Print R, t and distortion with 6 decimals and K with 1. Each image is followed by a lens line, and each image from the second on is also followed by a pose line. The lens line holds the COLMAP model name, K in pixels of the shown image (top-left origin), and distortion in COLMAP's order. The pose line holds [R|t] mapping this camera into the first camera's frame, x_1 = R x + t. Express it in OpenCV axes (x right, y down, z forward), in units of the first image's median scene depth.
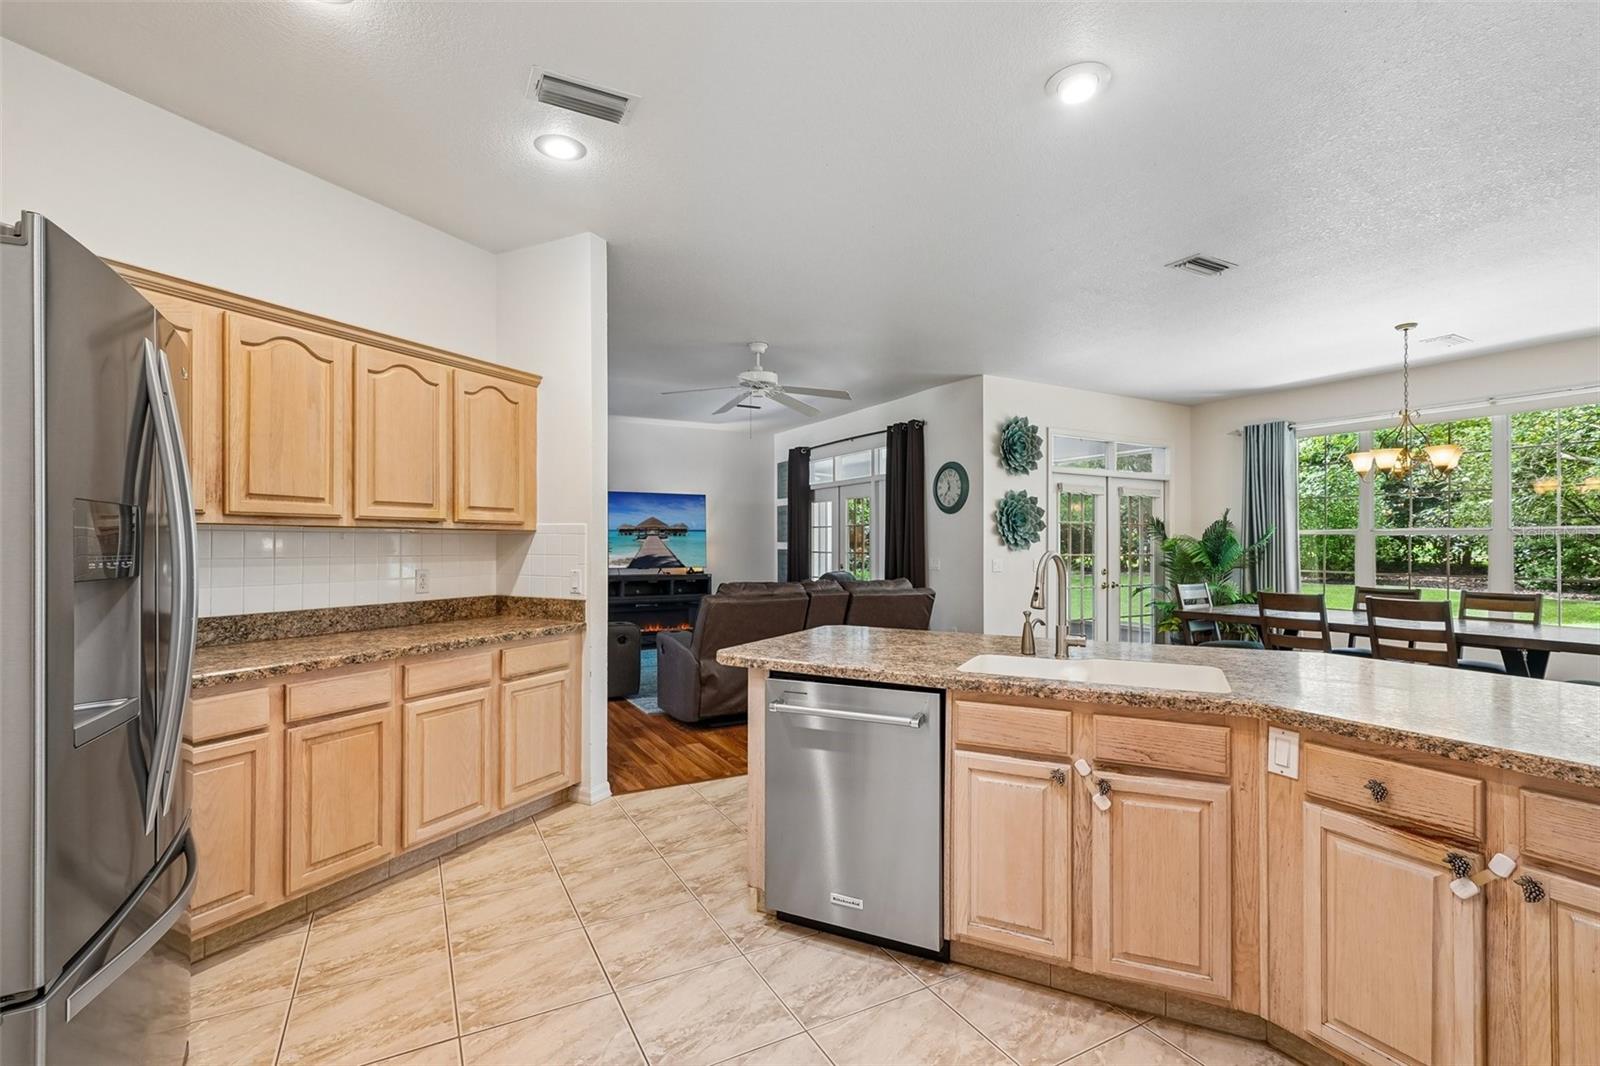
lens RADIAL K [[725.2, 0, 800.9], [0, 725.2, 537.1], [0, 0, 1]] dist [0.000481, 0.000927]
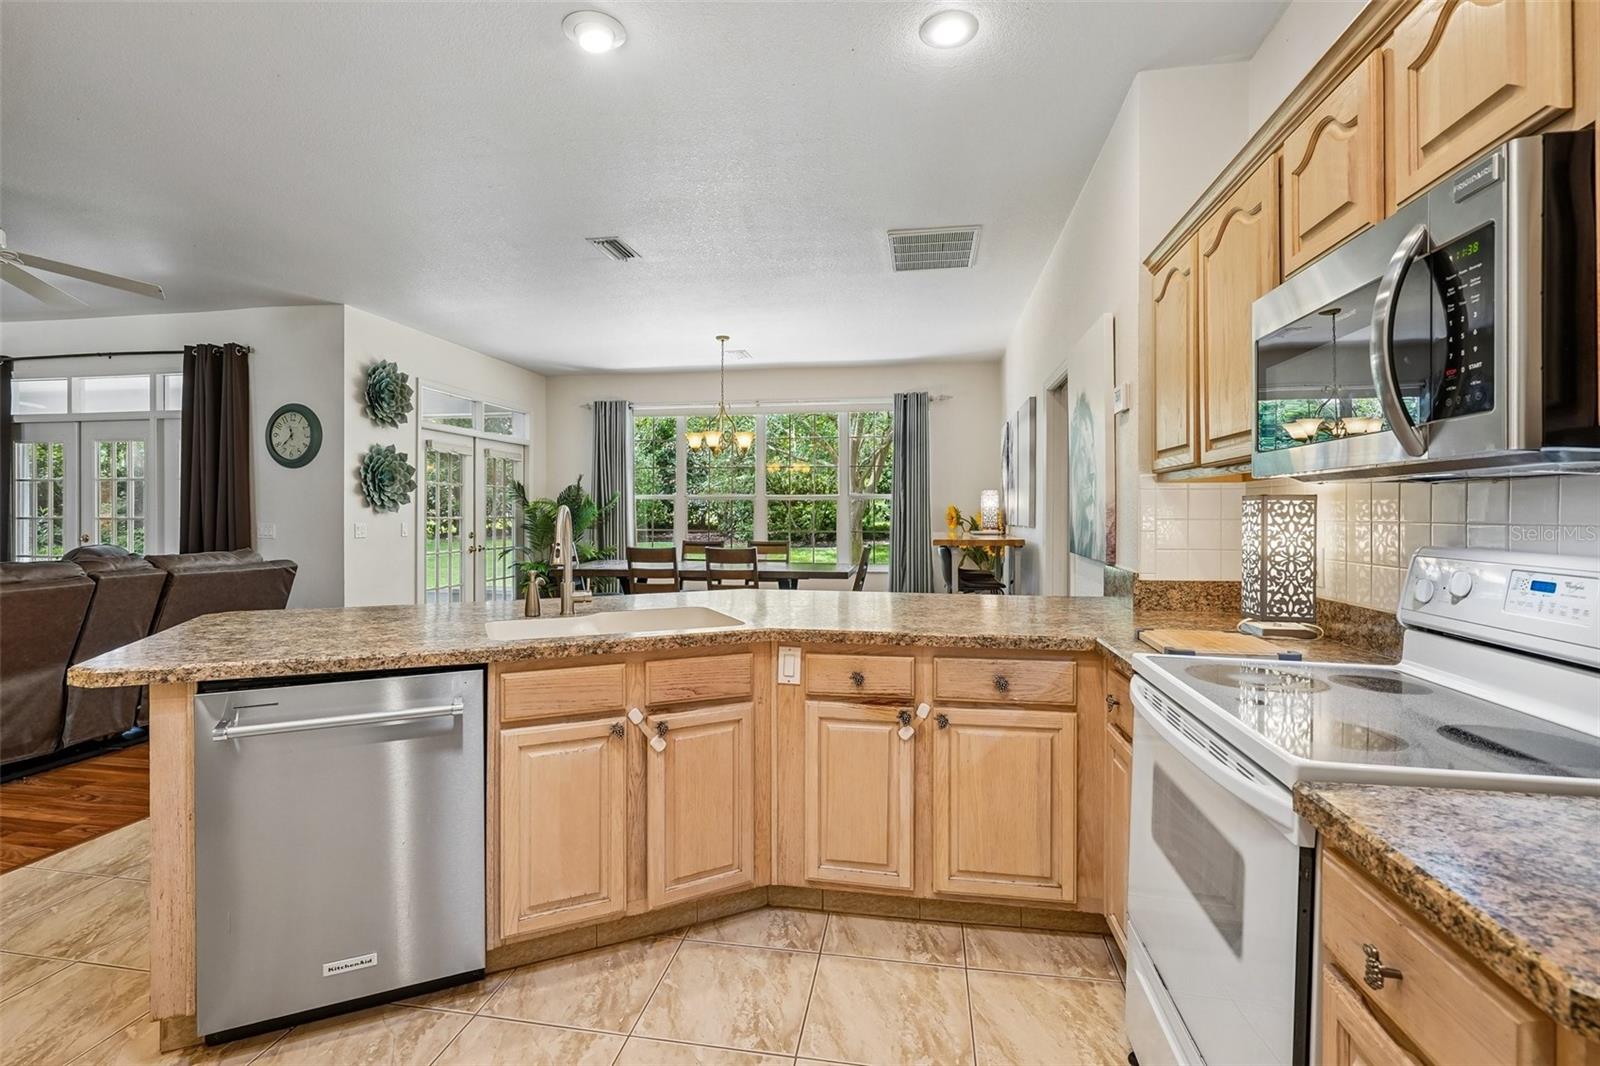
lens RADIAL K [[735.6, 0, 794.2], [0, 735.6, 513.1], [0, 0, 1]] dist [-0.002855, 0.000799]
pose [[0.628742, -0.003319, 0.777607, -0.136965], [-0.006806, 0.999929, 0.009771, 0.010623], [-0.777584, -0.011435, 0.628675, 0.091287]]
